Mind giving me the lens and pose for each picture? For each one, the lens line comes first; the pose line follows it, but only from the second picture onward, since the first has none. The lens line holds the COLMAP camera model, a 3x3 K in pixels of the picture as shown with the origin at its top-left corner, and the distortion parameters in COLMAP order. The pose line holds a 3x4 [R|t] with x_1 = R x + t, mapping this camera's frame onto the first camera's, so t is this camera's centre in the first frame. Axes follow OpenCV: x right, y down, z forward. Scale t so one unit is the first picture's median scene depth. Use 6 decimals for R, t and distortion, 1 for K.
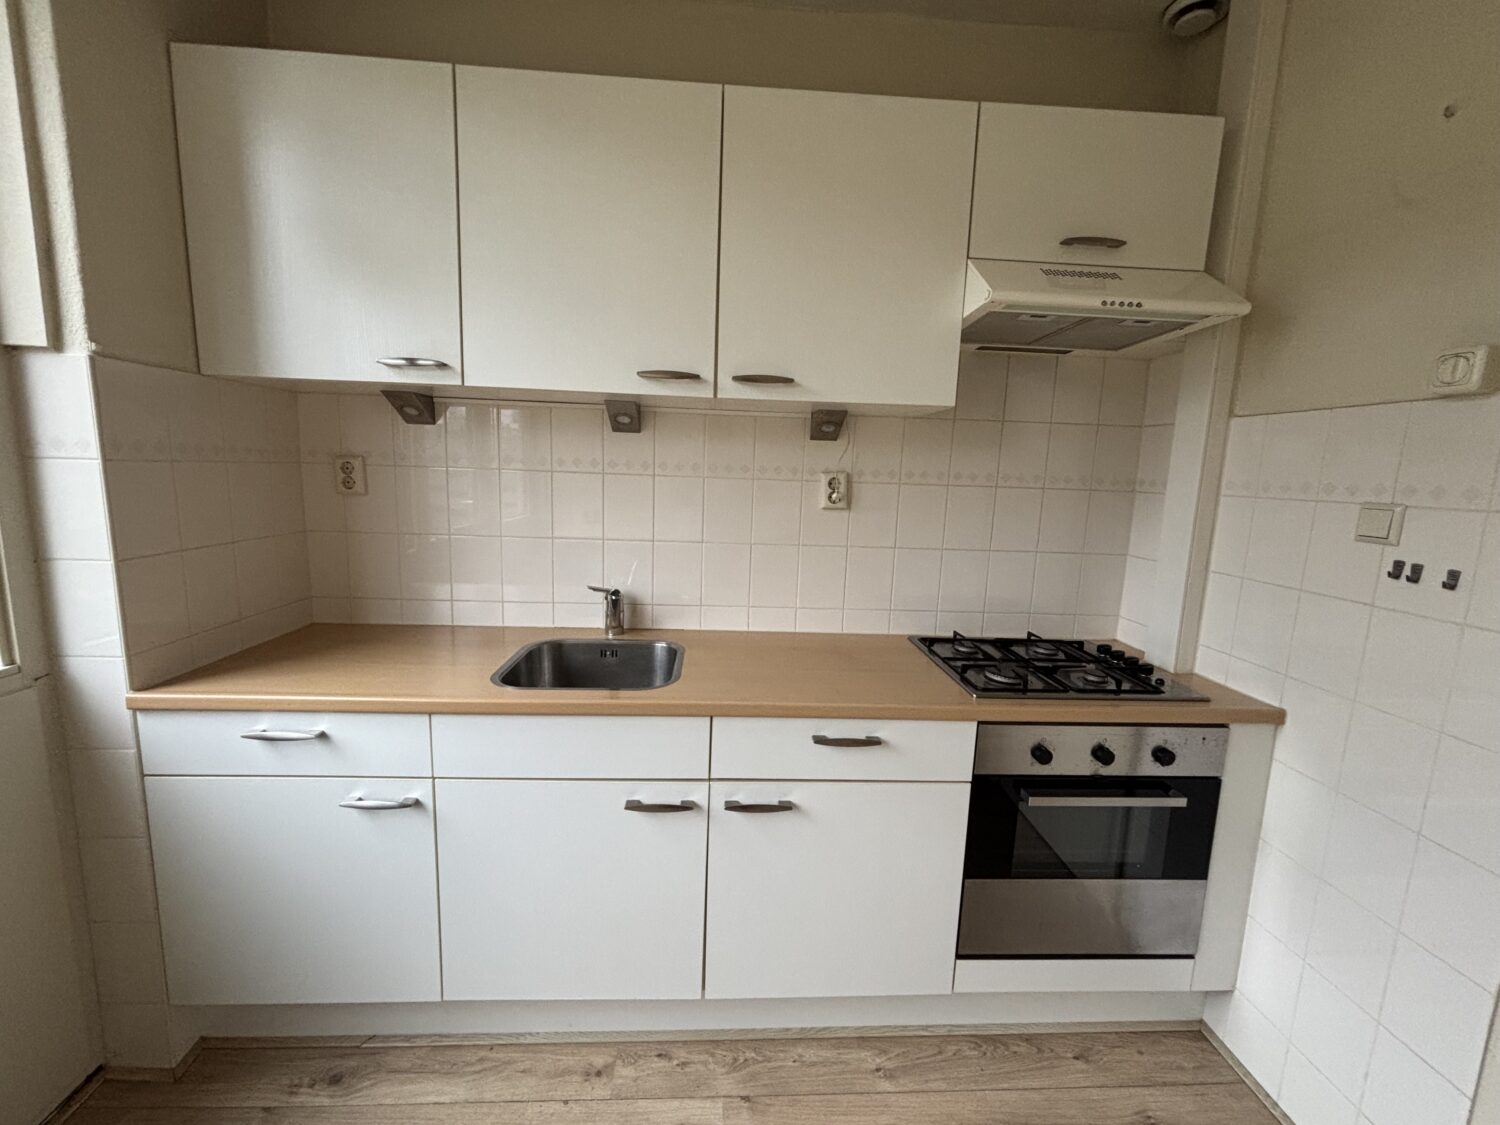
lens RADIAL K [[627.3, 0, 750.0], [0, 627.3, 562.5], [0, 0, 1]] dist [-0.000663, -0.000226]
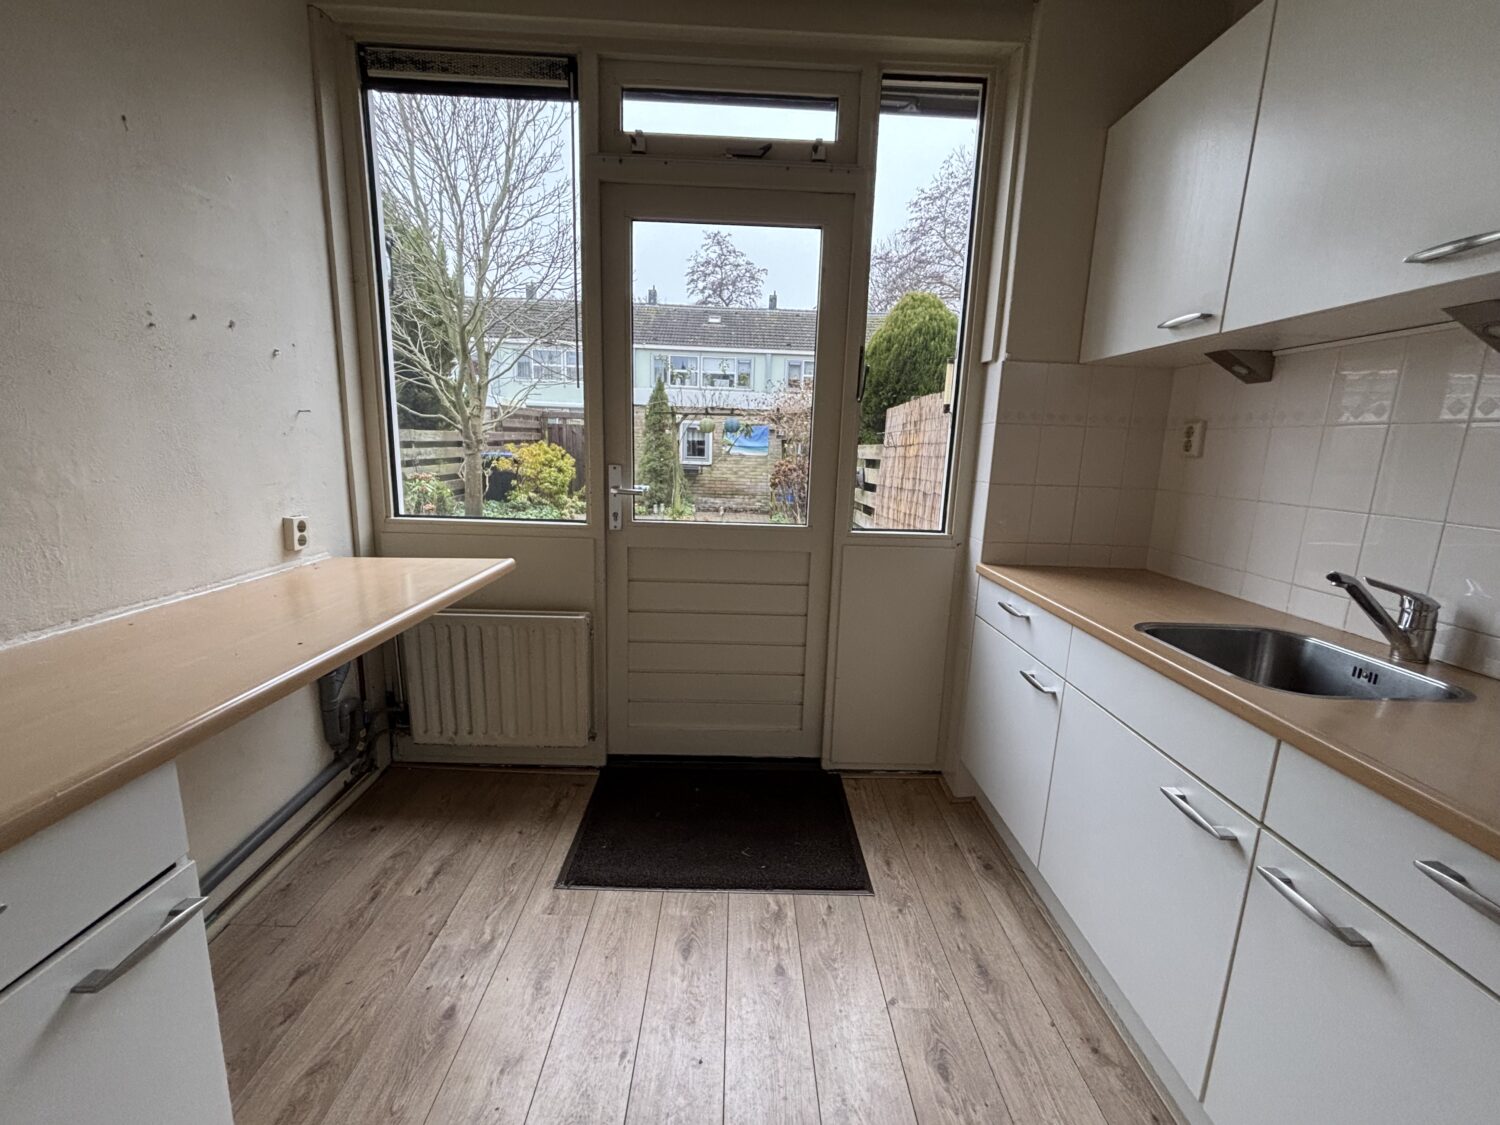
lens RADIAL K [[616.4, 0, 742.9], [0, 616.4, 567.6], [0, 0, 1]] dist [0.002339, 0.000096]
pose [[-0.054144, 0.162157, -0.985278, 0.604603], [-0.189517, 0.967122, 0.169583, 0.052416], [0.980384, 0.195908, -0.021632, 0.363174]]
